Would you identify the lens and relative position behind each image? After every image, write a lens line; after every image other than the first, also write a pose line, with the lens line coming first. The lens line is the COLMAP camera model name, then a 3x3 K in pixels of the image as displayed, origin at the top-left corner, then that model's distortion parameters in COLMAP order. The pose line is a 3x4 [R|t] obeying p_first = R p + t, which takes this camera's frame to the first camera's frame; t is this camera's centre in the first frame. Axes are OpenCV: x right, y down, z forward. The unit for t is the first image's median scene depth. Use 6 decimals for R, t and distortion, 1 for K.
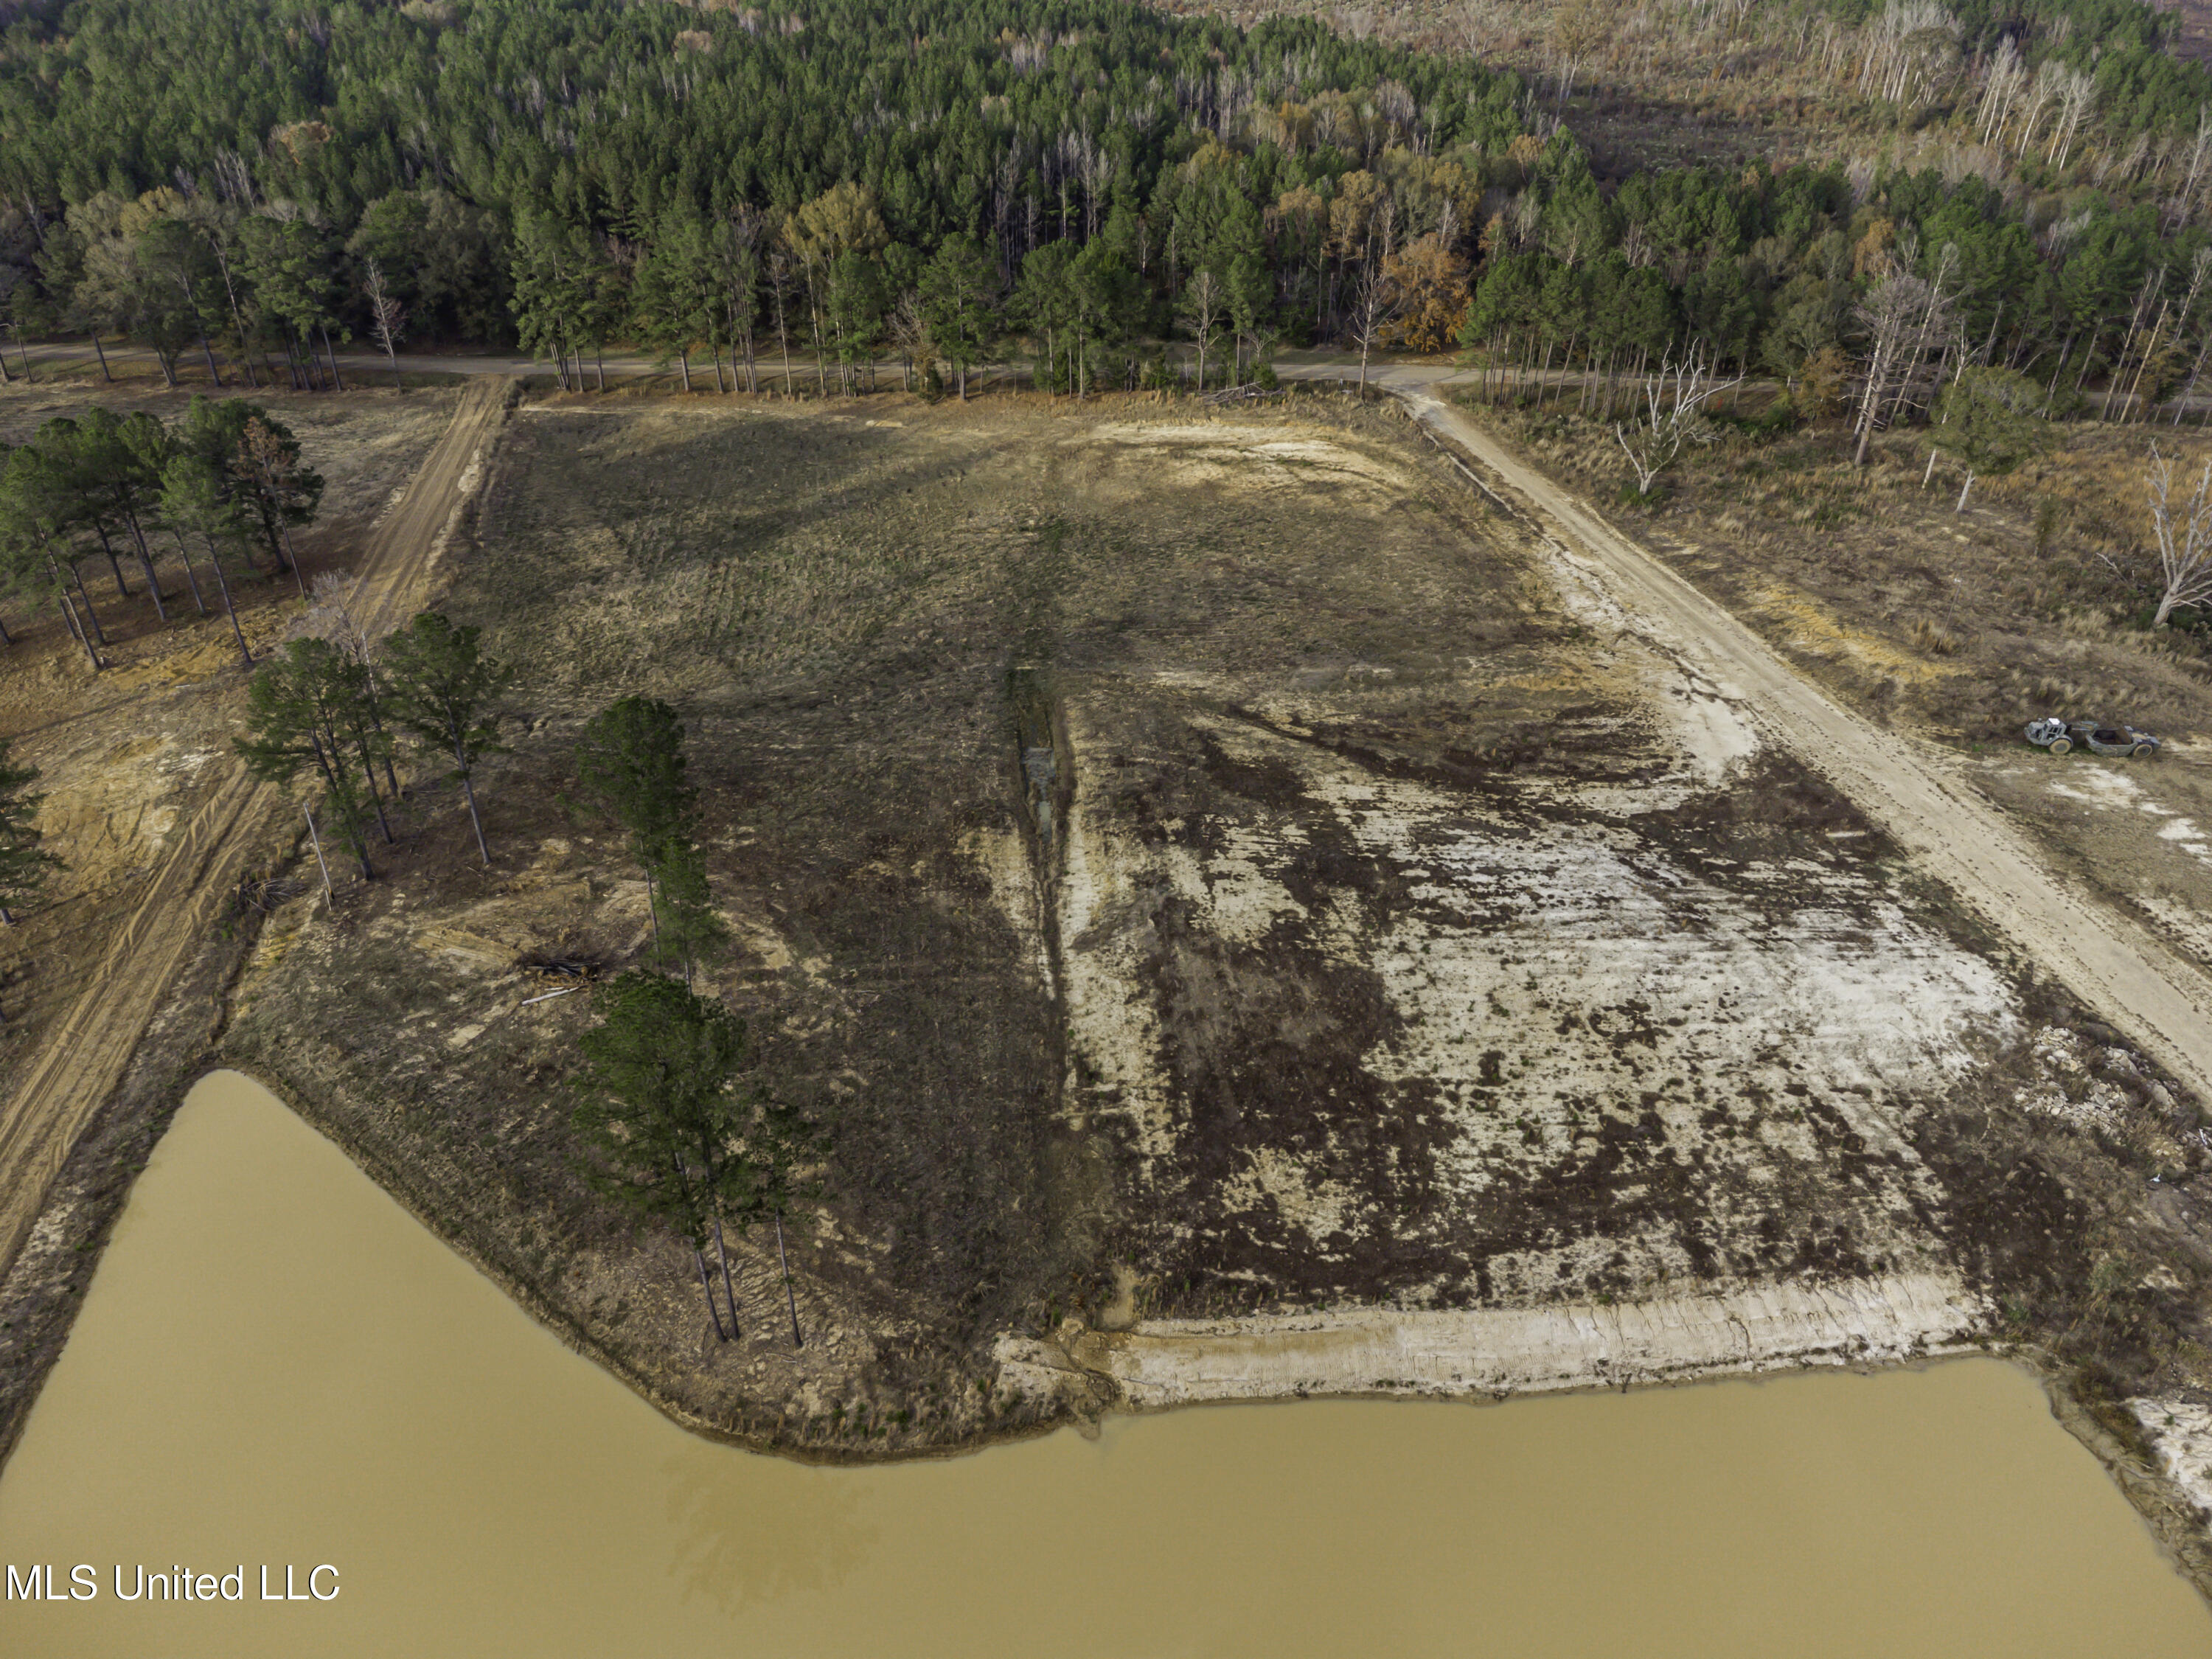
lens RADIAL K [[1653.4, 0, 1106.0], [0, 1653.4, 829.5], [0, 0, 1]] dist [0.010161, 0.011689]
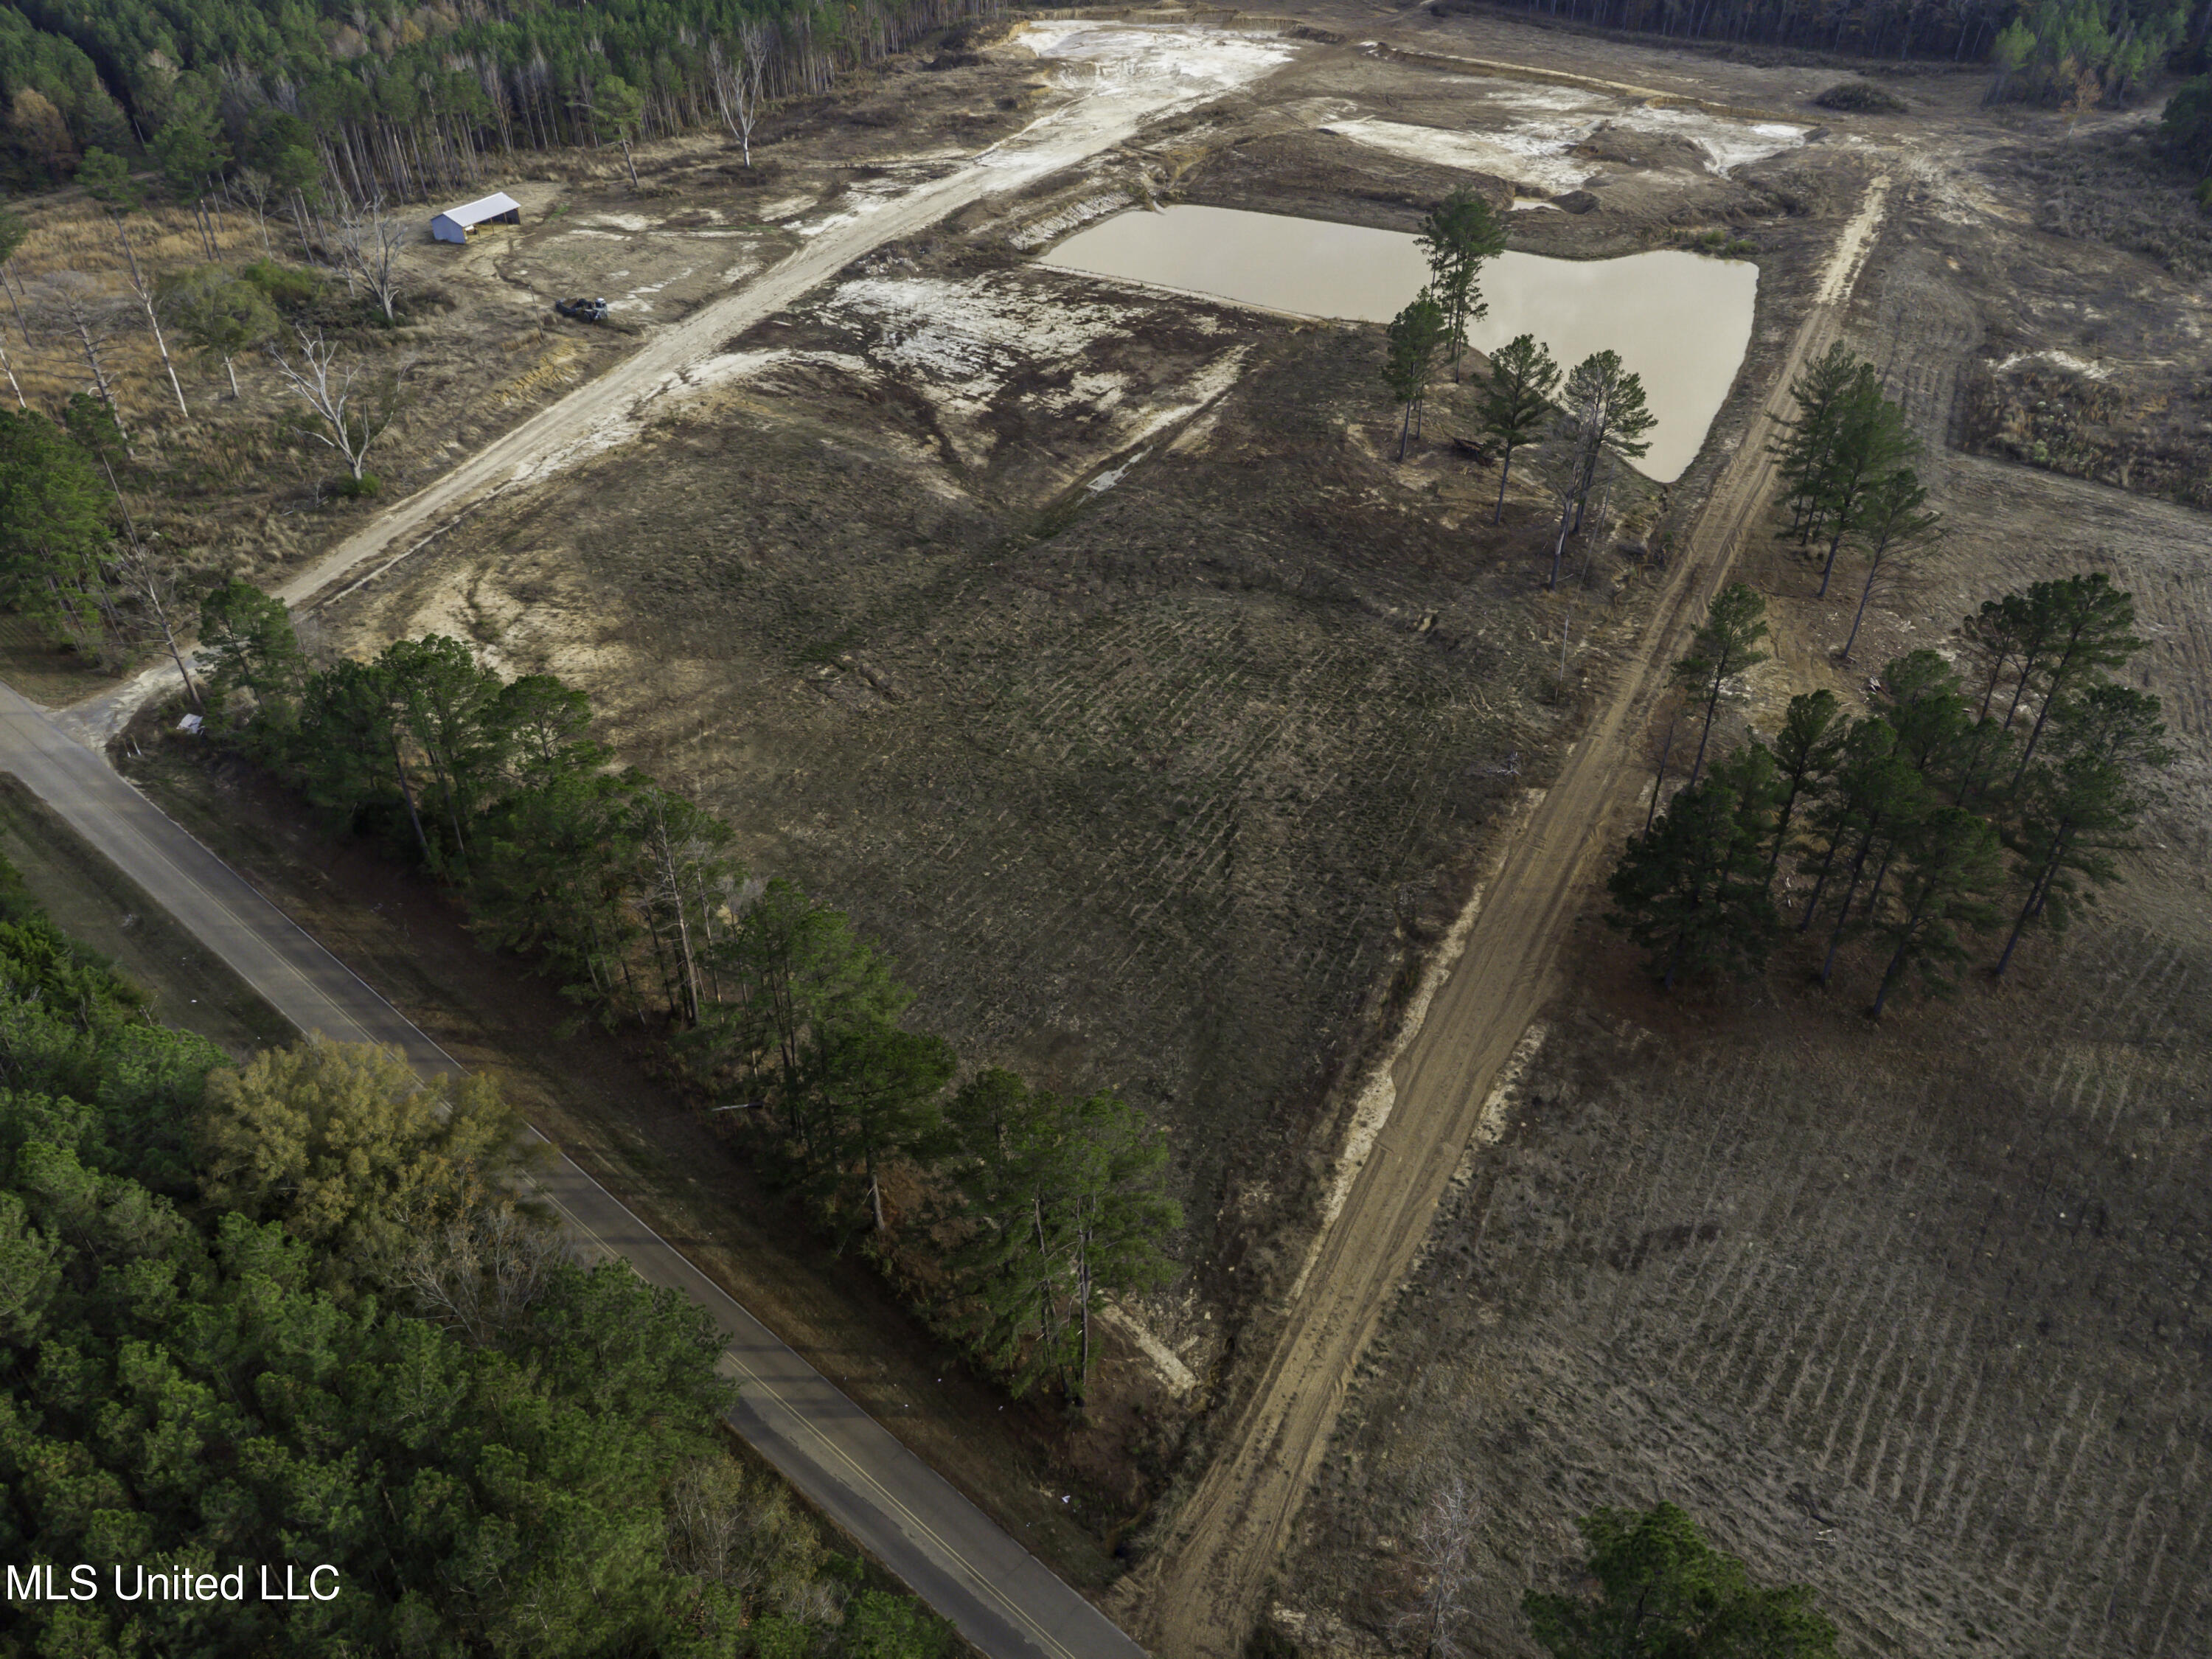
lens RADIAL K [[1655.4, 0, 1106.0], [0, 1655.4, 829.5], [0, 0, 1]] dist [0.005566, 0.012561]
pose [[-0.821462, -0.339959, 0.457852, -0.841488], [0.317269, 0.394695, 0.862297, -1.215524], [-0.473857, 0.853606, -0.216369, 1.703353]]
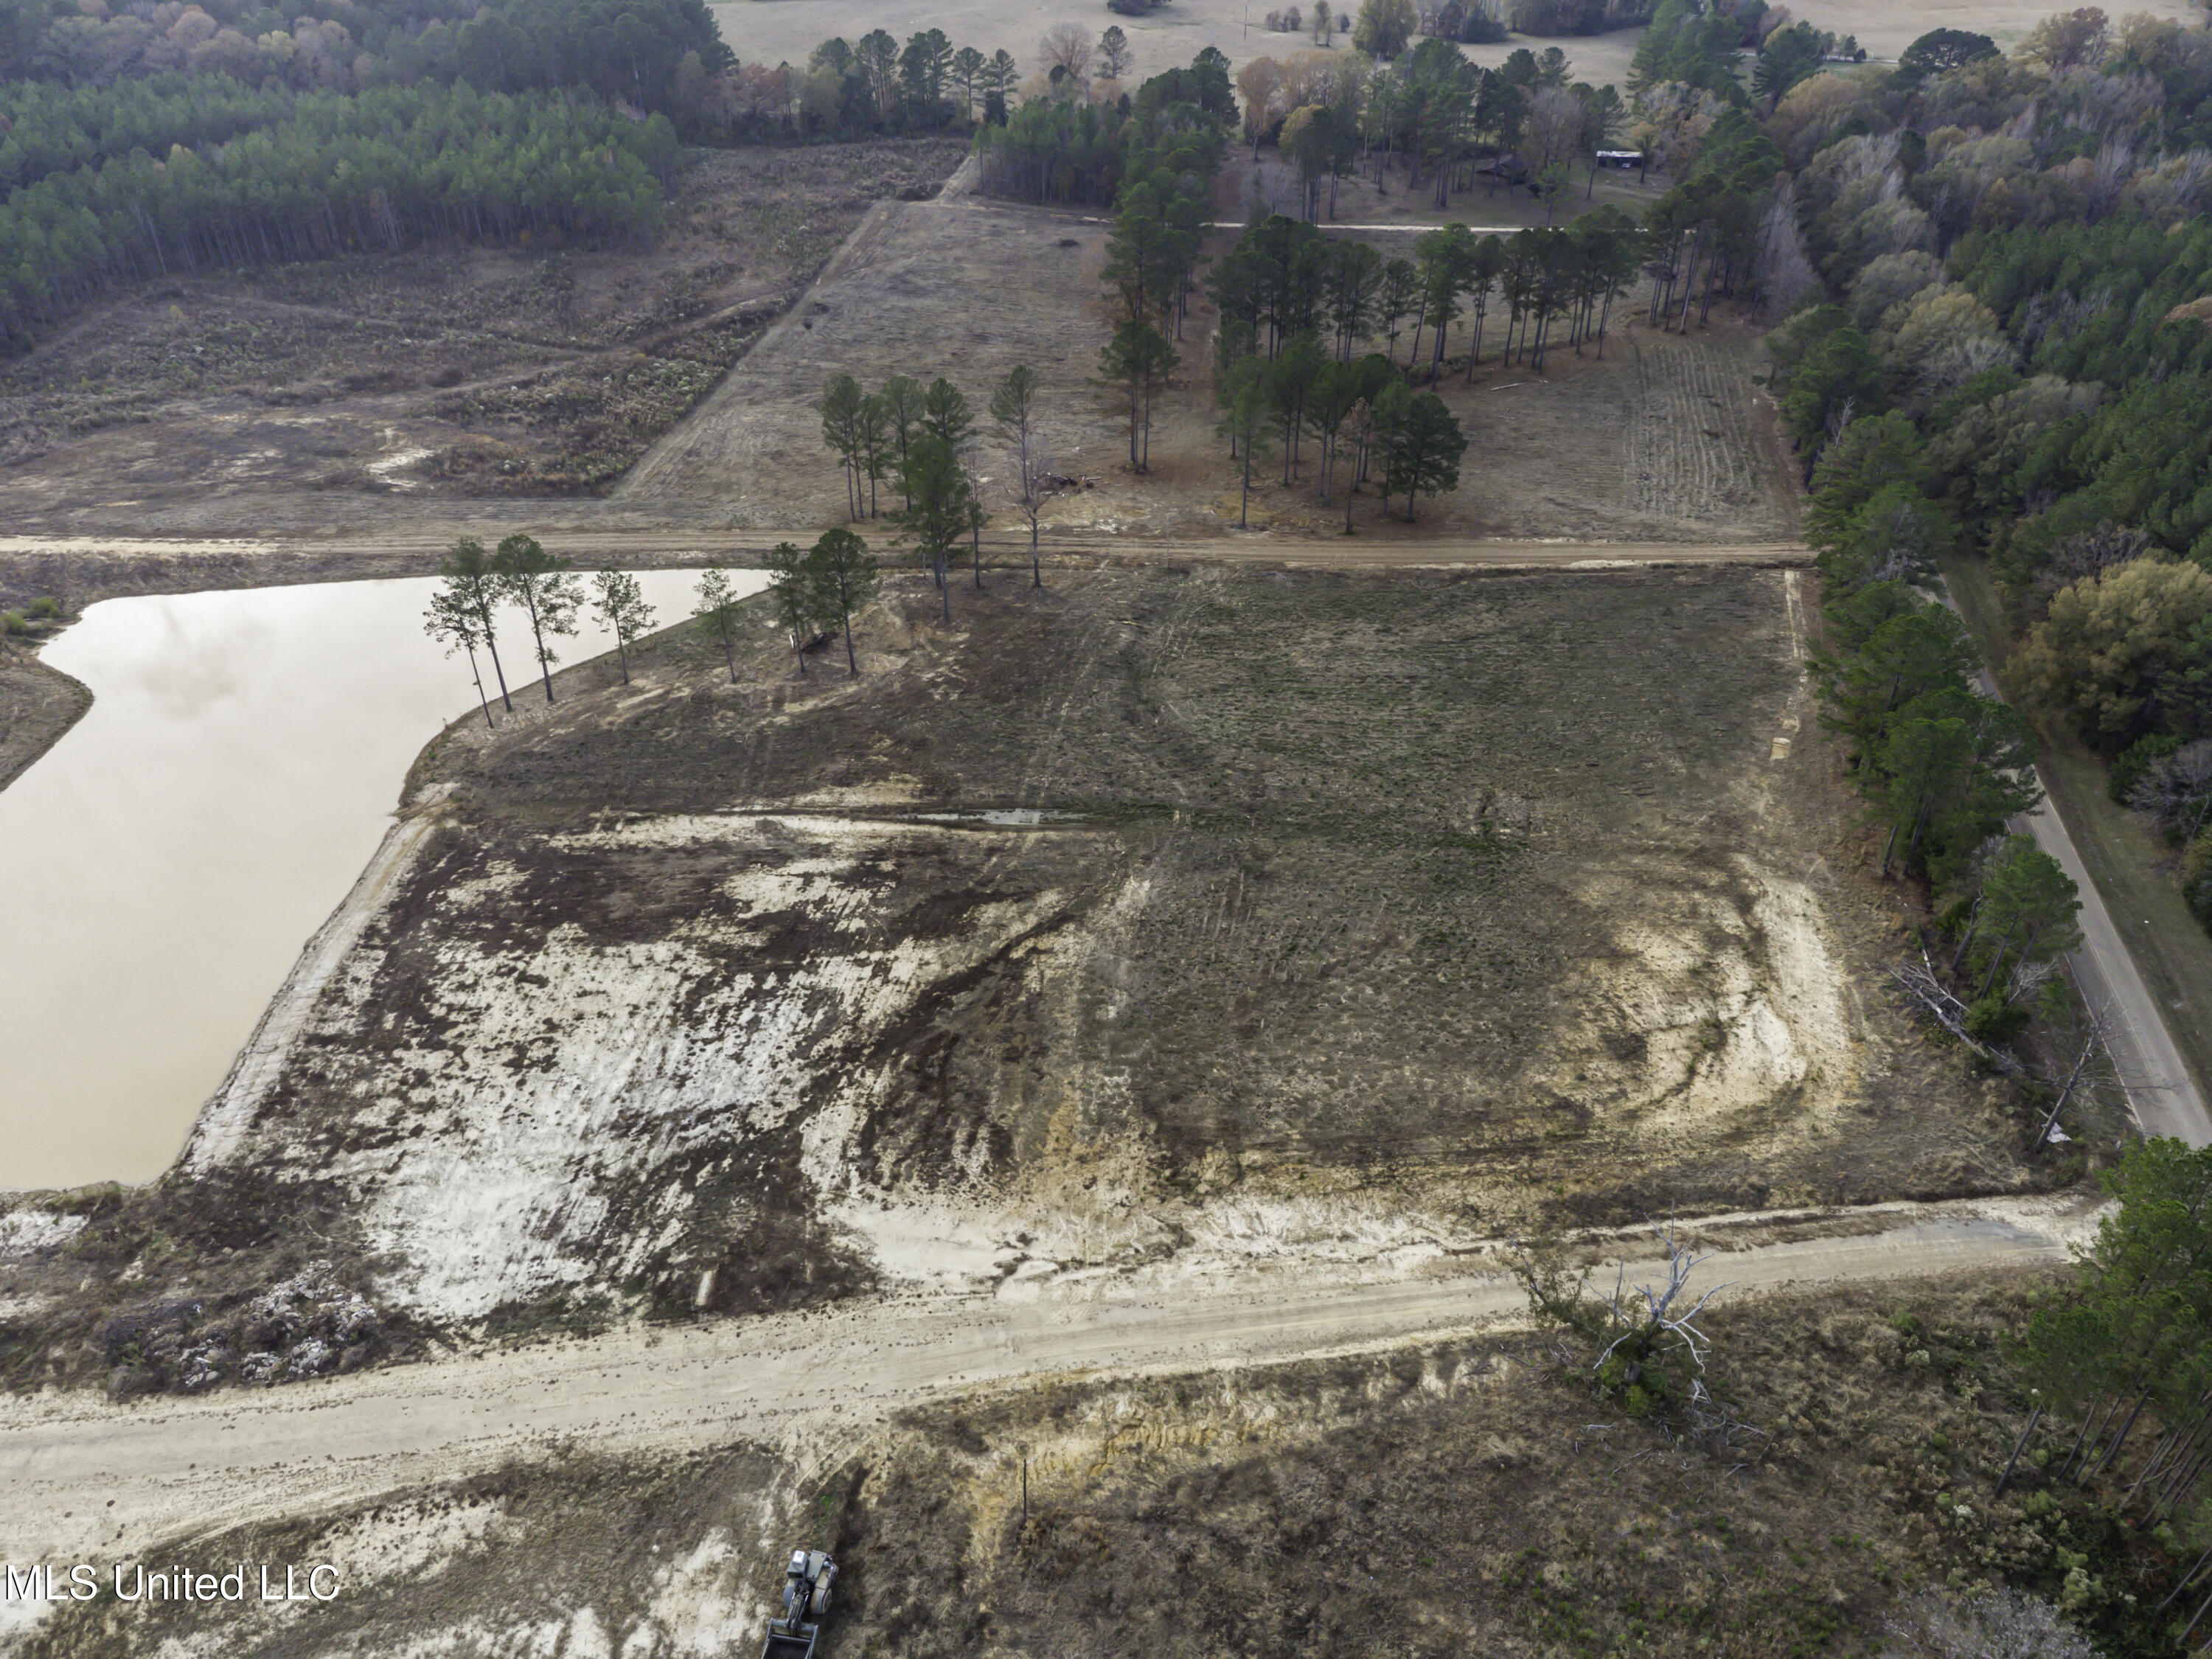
lens RADIAL K [[1653.4, 0, 1106.0], [0, 1653.4, 829.5], [0, 0, 1]] dist [0.010161, 0.011689]
pose [[-0.104901, 0.579593, -0.808126, 1.044052], [-0.552776, 0.641529, 0.531864, -0.797420], [0.826701, 0.502506, 0.253088, 0.832410]]
